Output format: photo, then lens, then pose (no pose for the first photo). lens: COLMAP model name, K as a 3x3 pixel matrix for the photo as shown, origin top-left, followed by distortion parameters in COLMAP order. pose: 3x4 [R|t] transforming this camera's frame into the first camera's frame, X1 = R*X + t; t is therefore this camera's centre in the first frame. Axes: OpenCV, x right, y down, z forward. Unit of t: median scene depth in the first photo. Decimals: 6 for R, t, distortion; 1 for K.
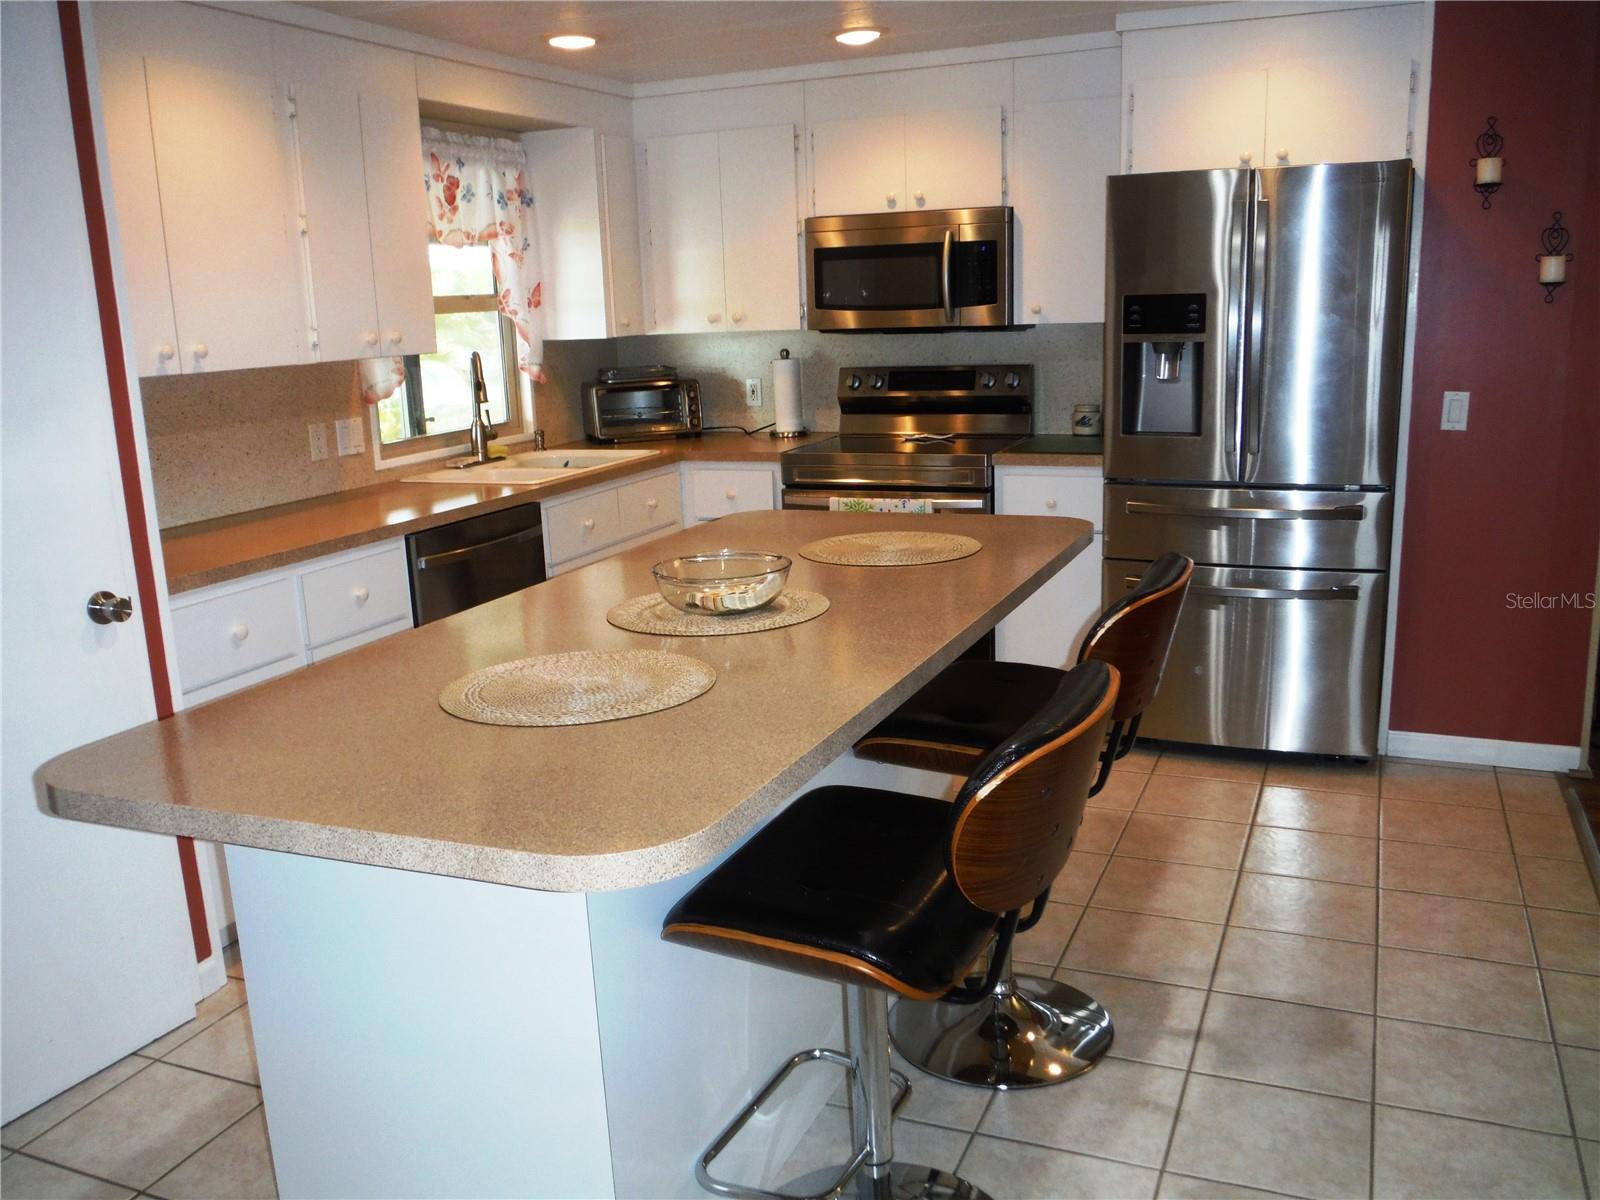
lens RADIAL K [[1356.5, 0, 794.7], [0, 1356.5, 601.2], [0, 0, 1]] dist [-0.049181, 0.023988]
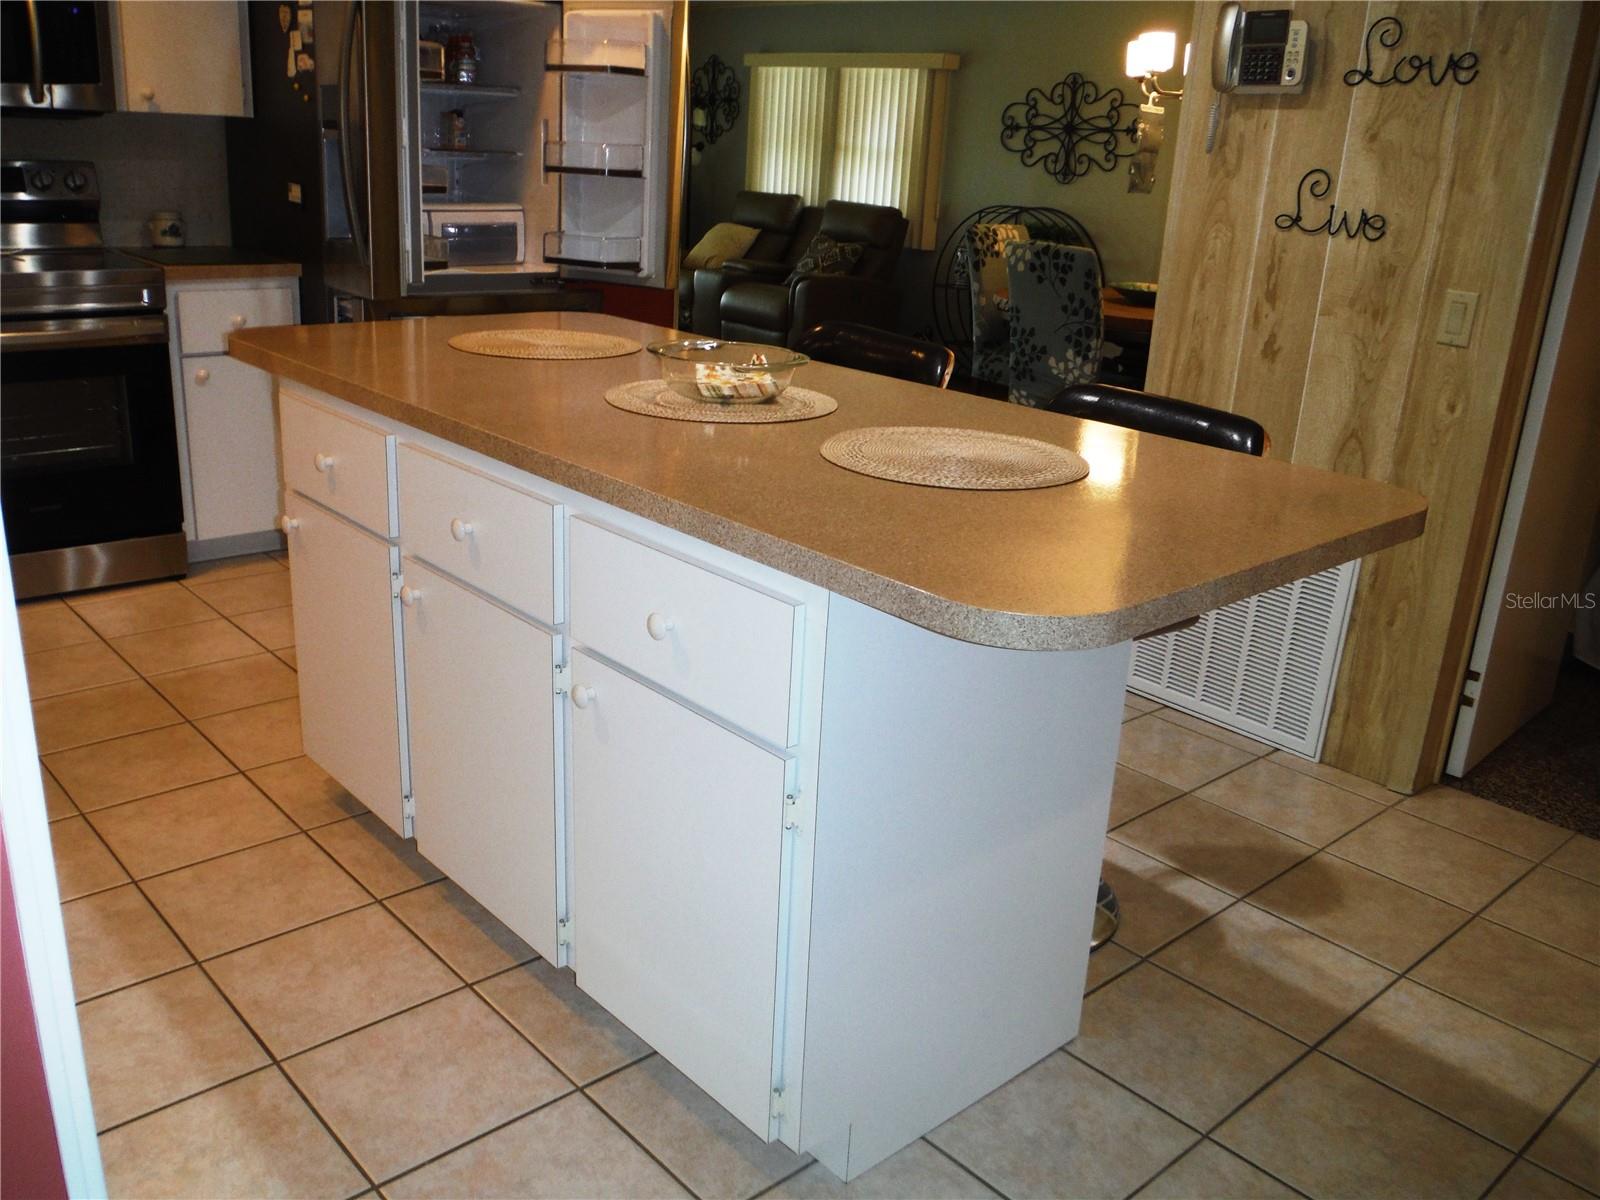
lens RADIAL K [[1356.5, 0, 761.9], [0, 1356.5, 595.9], [0, 0, 1]] dist [-0.049181, 0.023988]
pose [[0.436489, -0.227207, 0.870548, -0.481213], [0.127978, 0.973429, 0.189890, -0.021104], [-0.890561, 0.028526, 0.453968, 0.302188]]
